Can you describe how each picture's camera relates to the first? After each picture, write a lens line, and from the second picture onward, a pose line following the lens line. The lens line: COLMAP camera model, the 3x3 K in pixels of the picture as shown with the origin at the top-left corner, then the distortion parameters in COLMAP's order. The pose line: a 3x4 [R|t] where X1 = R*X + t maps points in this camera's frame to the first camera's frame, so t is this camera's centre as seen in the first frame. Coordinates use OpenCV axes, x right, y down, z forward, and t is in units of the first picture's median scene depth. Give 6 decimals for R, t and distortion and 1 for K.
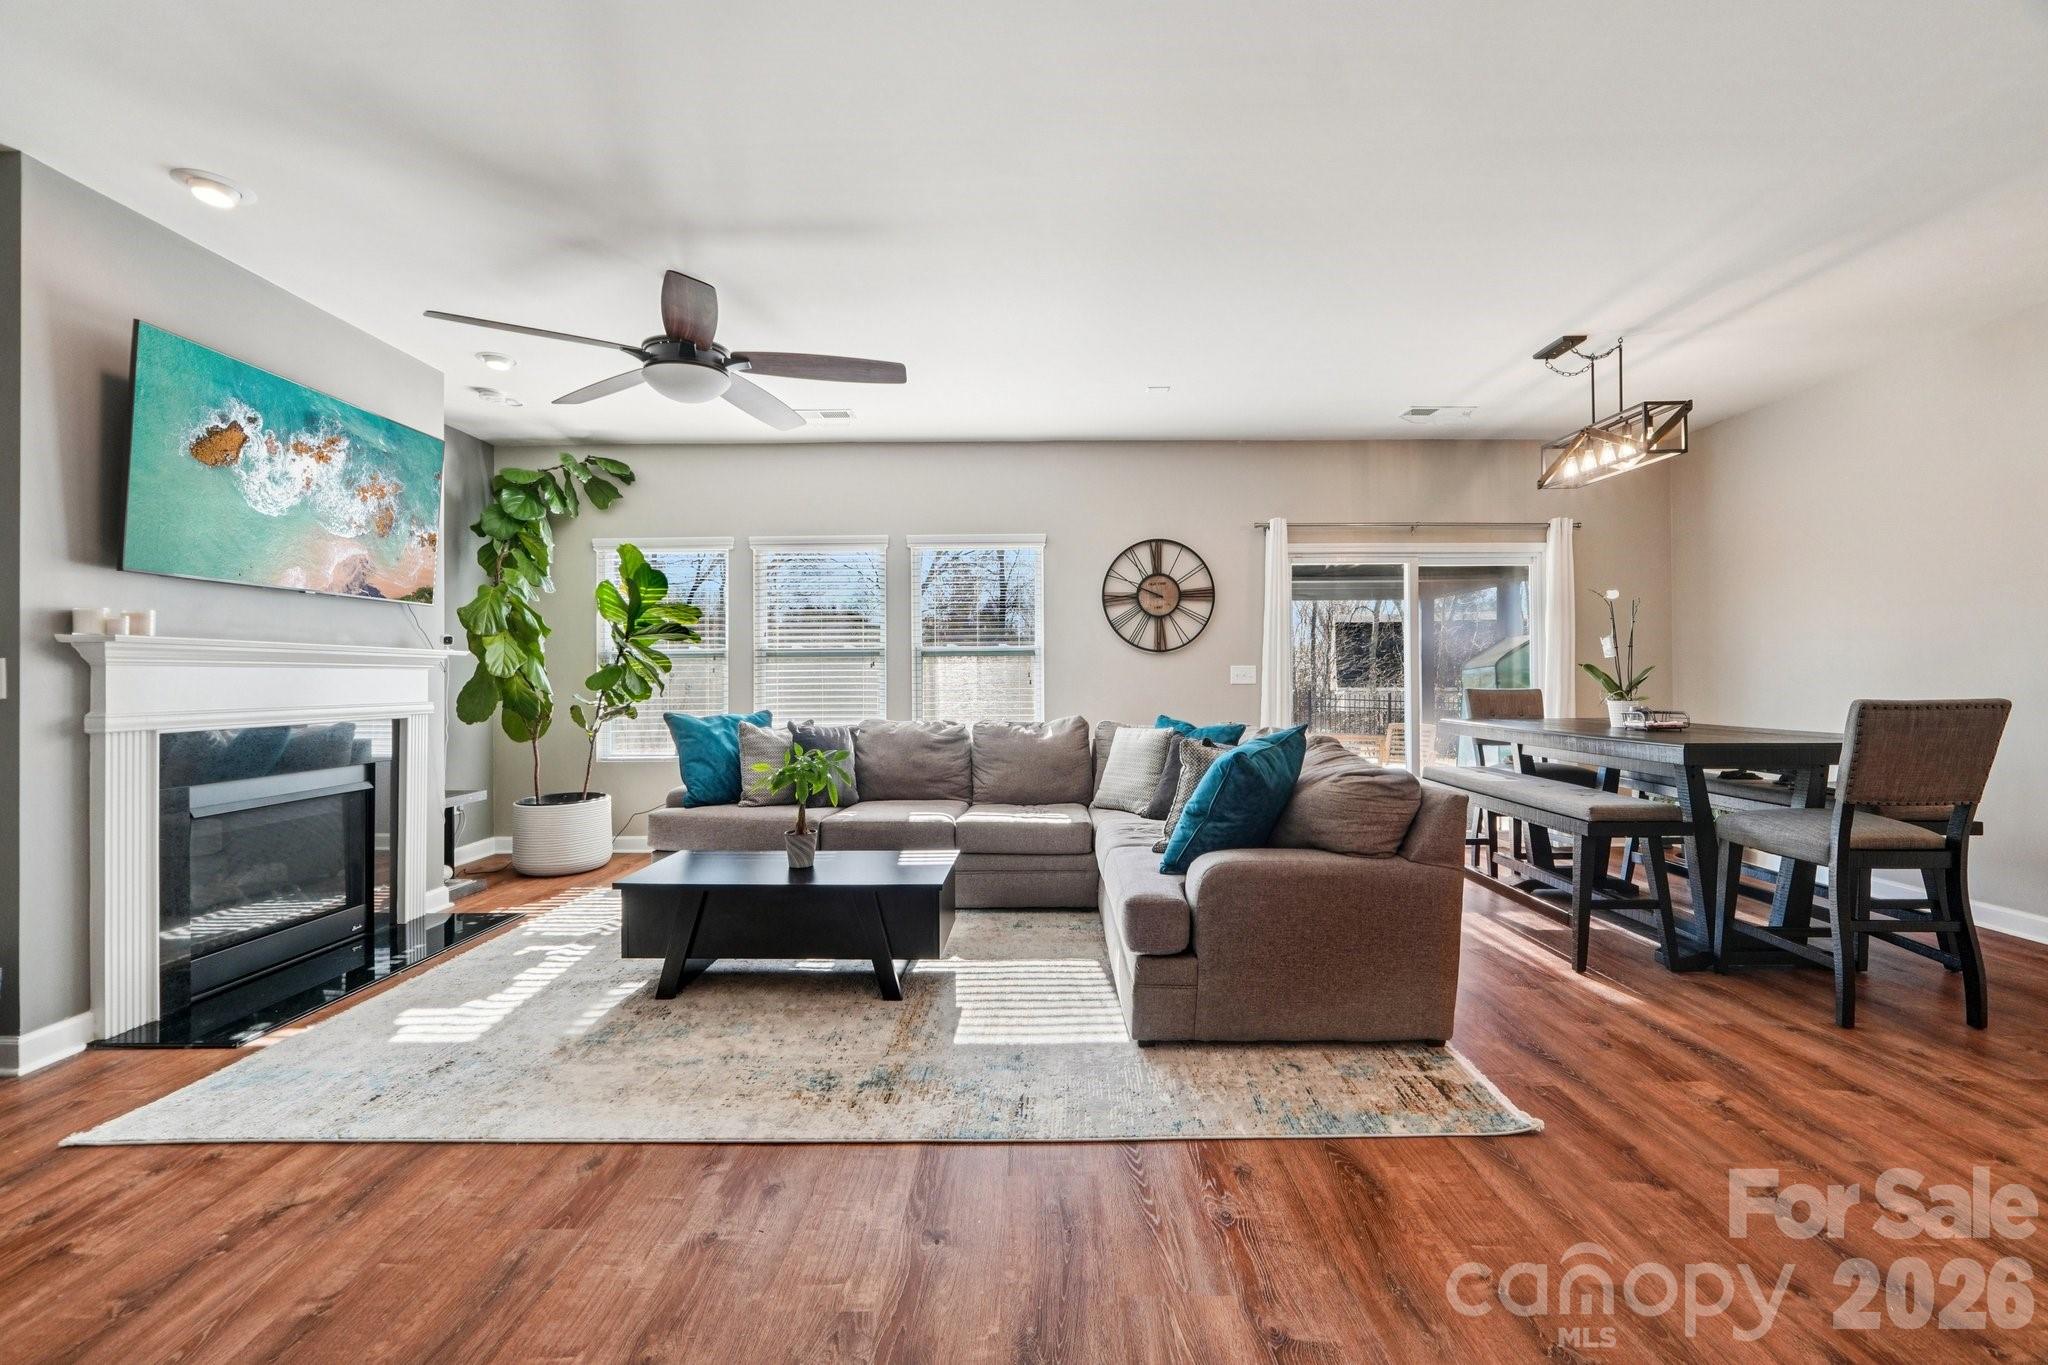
lens RADIAL K [[851.1, 0, 998.1], [0, 851.1, 676.3], [0, 0, 1]] dist [-0.015609, 0.003065]
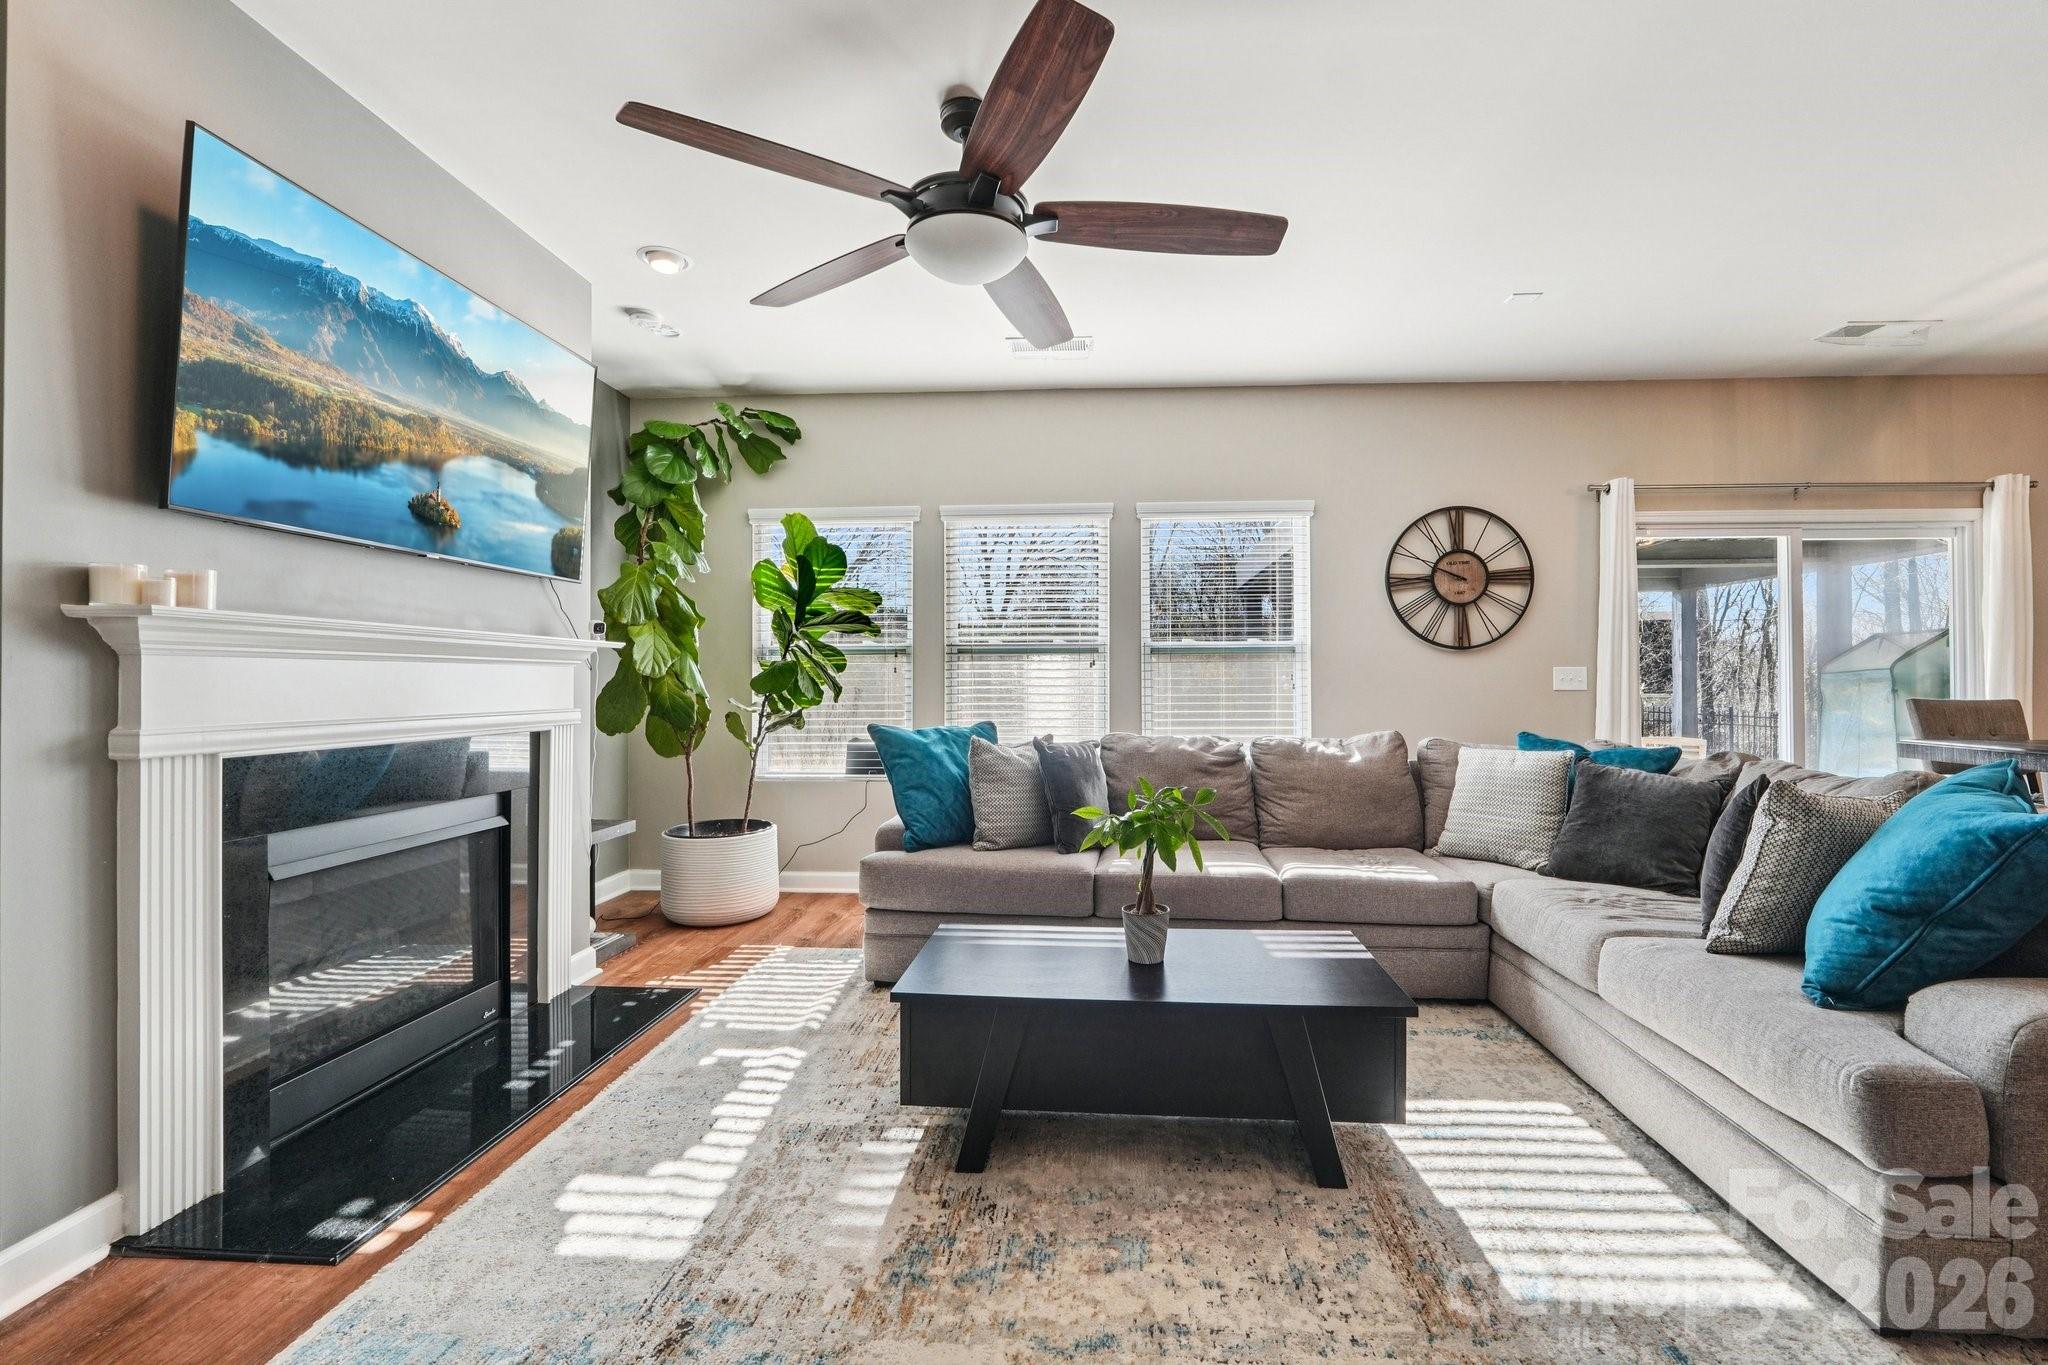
lens RADIAL K [[851.1, 0, 1022.6], [0, 851.1, 683.8], [0, 0, 1]] dist [-0.015609, 0.003065]
pose [[0.998869, 0.005523, -0.047226, -0.219555], [-0.005279, 0.999972, 0.005285, 0.001595], [0.047254, -0.005030, 0.998870, 0.239421]]
